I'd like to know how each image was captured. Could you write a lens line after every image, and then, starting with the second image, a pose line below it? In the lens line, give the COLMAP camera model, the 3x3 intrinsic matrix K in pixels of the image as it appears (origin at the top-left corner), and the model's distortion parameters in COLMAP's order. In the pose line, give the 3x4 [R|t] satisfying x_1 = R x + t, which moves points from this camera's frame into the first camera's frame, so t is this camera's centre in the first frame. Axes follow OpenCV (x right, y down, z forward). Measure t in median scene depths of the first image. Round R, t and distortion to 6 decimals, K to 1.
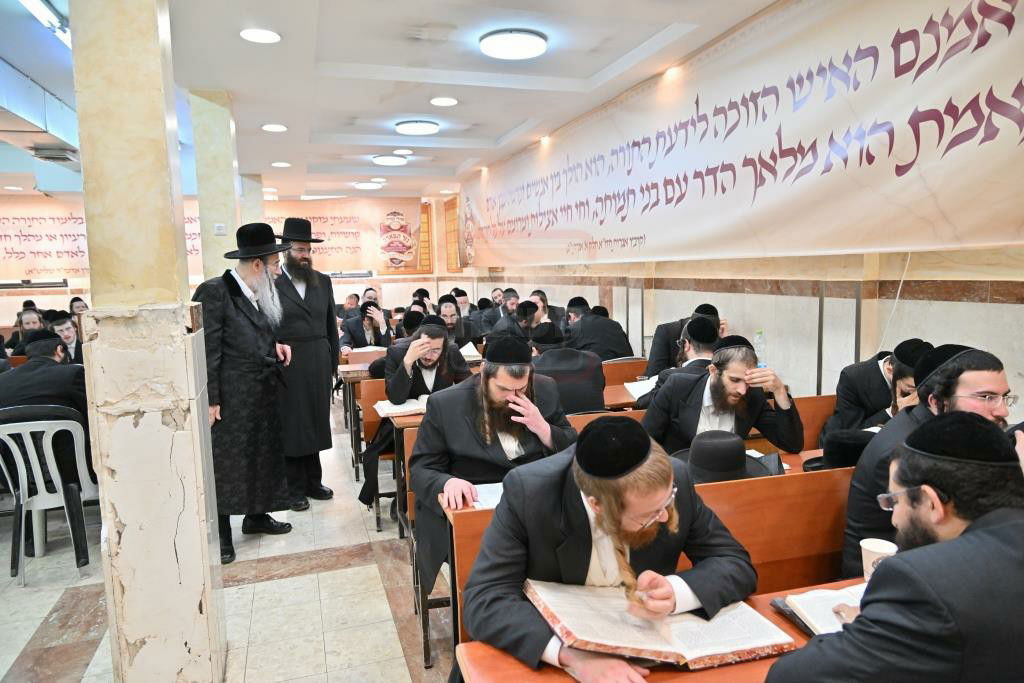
lens RADIAL K [[688.8, 0, 507.5], [0, 688.8, 340.7], [0, 0, 1]] dist [0.035400, 0.001736]
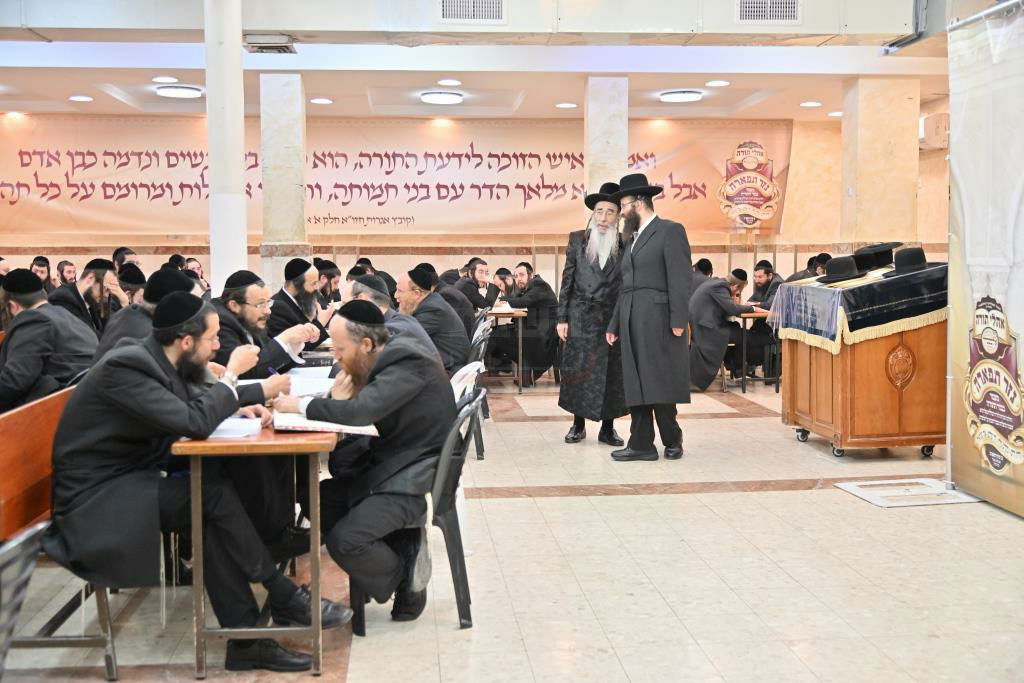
lens RADIAL K [[1149.4, 0, 510.0], [0, 1149.4, 346.2], [0, 0, 1]] dist [0.016318, 0.000000]
pose [[0.209162, -0.051181, 0.976541, -2.542308], [0.100358, 0.994480, 0.030625, 0.084699], [-0.972718, 0.091598, 0.213144, 0.311815]]
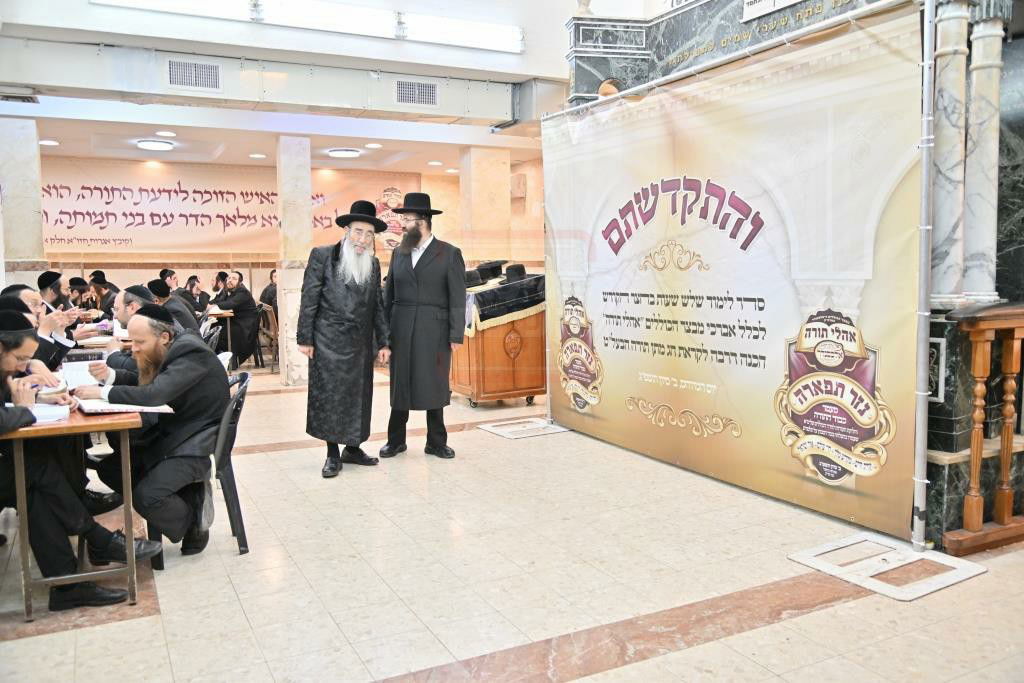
lens RADIAL K [[836.5, 0, 509.9], [0, 836.5, 346.7], [0, 0, 1]] dist [0.001882, -0.003145]
pose [[-0.169739, -0.066831, 0.983220, -2.573294], [0.112269, 0.989891, 0.086666, 0.067858], [-0.979073, 0.125096, -0.160521, 0.430532]]
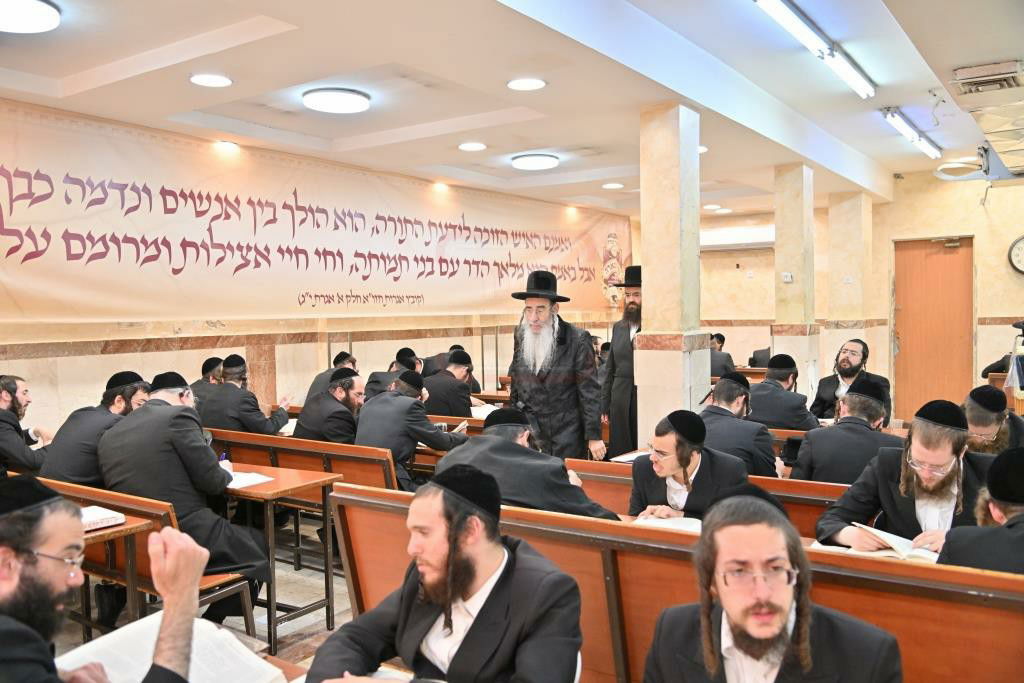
lens RADIAL K [[836.5, 0, 515.3], [0, 836.5, 344.9], [0, 0, 1]] dist [0.001882, -0.003145]
pose [[-0.625297, 0.006529, 0.780360, -1.269811], [0.115156, 0.989790, 0.083993, -0.194665], [-0.771844, 0.142384, -0.619665, 2.083520]]
